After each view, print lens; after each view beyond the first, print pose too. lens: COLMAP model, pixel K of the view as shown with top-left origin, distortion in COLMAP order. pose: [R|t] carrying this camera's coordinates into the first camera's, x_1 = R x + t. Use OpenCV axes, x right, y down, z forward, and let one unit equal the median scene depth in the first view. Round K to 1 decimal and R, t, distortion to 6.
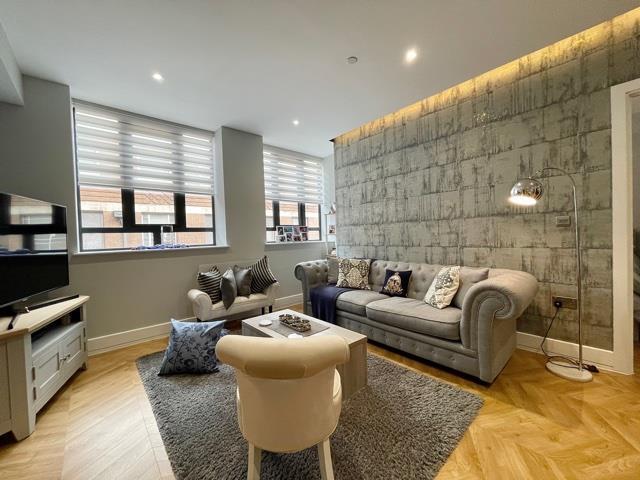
lens RADIAL K [[257.4, 0, 318.3], [0, 257.4, 240.9], [0, 0, 1]] dist [0.001722, -0.000350]
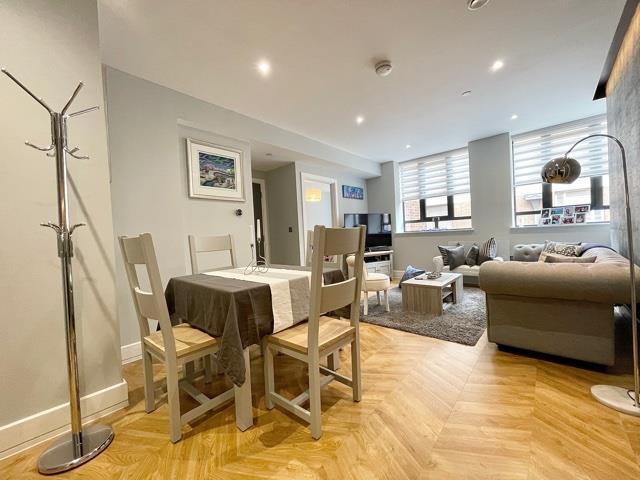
lens RADIAL K [[257.4, 0, 317.4], [0, 257.4, 240.7], [0, 0, 1]] dist [0.001722, -0.000350]
pose [[0.114160, 0.047486, -0.992327, 0.979831], [0.029768, 0.998245, 0.051194, -0.015981], [0.993016, -0.035384, 0.112546, 0.026737]]
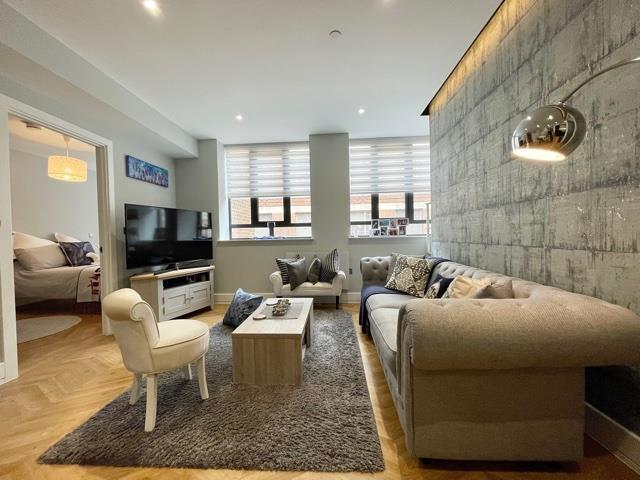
lens RADIAL K [[257.4, 0, 318.1], [0, 257.4, 240.9], [0, 0, 1]] dist [0.001722, -0.000350]
pose [[0.709347, 0.027911, -0.704306, 0.513200], [-0.013769, 0.999574, 0.025745, 0.000715], [0.704725, -0.008565, 0.709429, 0.212433]]
